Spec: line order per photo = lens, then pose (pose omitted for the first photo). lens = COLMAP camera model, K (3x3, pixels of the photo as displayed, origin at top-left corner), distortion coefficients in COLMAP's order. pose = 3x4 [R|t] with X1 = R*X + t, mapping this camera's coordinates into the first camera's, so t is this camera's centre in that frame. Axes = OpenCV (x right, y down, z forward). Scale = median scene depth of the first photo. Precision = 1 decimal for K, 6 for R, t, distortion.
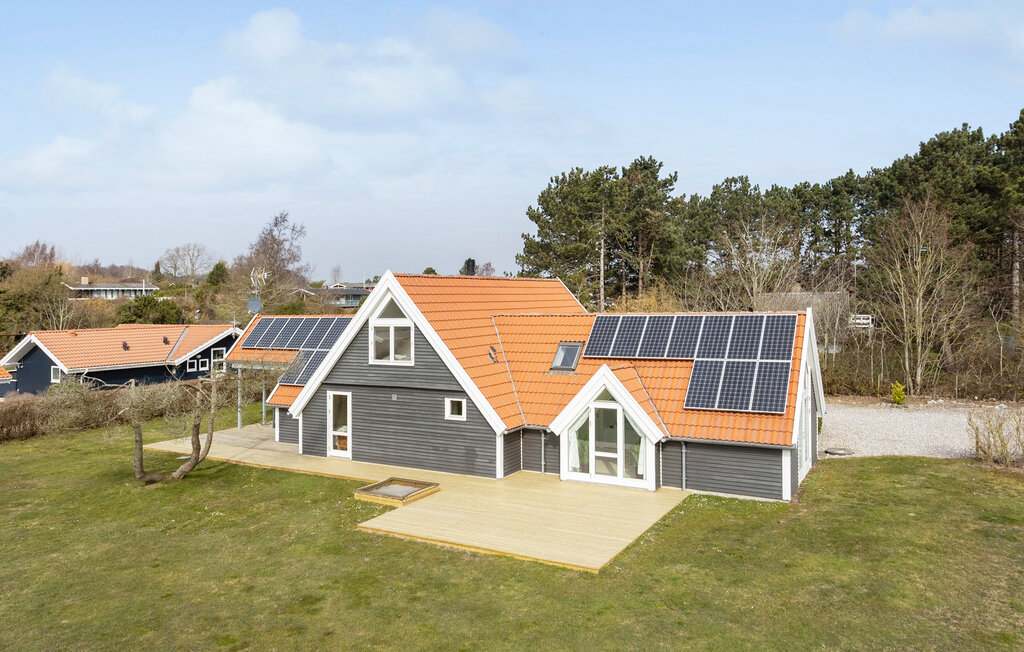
lens RADIAL K [[707.9, 0, 564.5], [0, 707.9, 325.3], [0, 0, 1]] dist [0.000473, 0.000268]
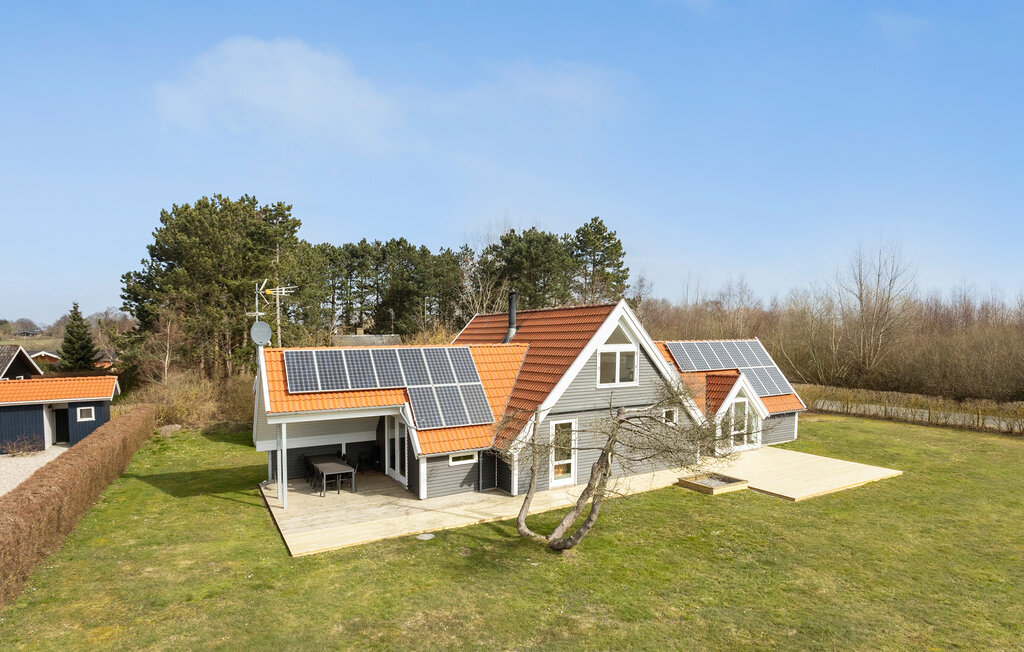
lens RADIAL K [[551.3, 0, 602.0], [0, 551.3, 364.8], [0, 0, 1]] dist [0.000569, -0.000164]
pose [[0.509653, -0.038997, 0.859496, -0.978549], [0.033386, 0.999116, 0.025535, -0.000500], [-0.859732, 0.015681, 0.510504, 0.577337]]
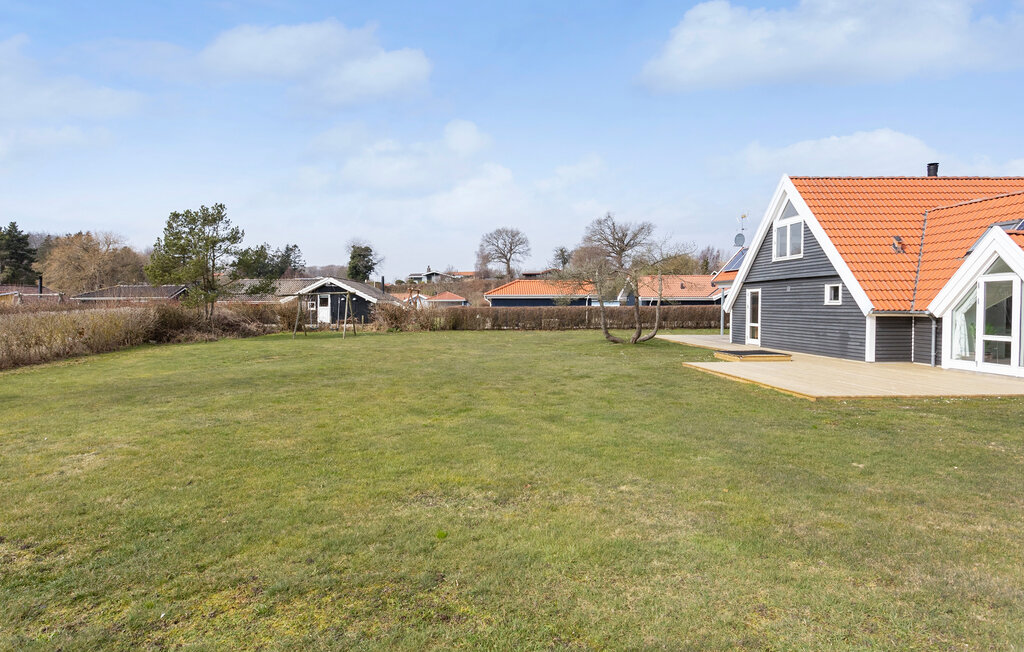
lens RADIAL K [[579.6, 0, 512.0], [0, 579.6, 326.0], [0, 0, 1]] dist [0.033941, 0.000151]
pose [[0.532315, 0.027692, -0.846093, 0.302659], [-0.018290, 0.999608, 0.021210, 0.146535], [0.846349, 0.004185, 0.532613, 0.141973]]
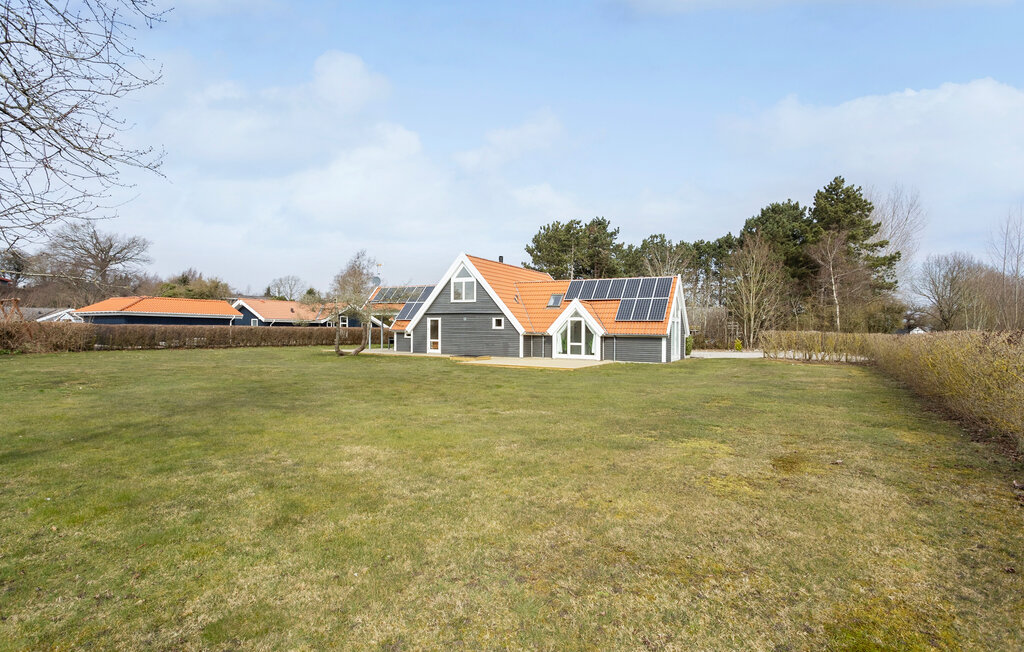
lens RADIAL K [[484.9, 0, 571.4], [0, 484.9, 360.0], [0, 0, 1]] dist [-0.014174, 0.000049]
pose [[0.998267, 0.010595, 0.057885, -0.028405], [-0.012581, 0.999340, 0.034065, 0.161605], [-0.057486, -0.034734, 0.997742, -0.317355]]
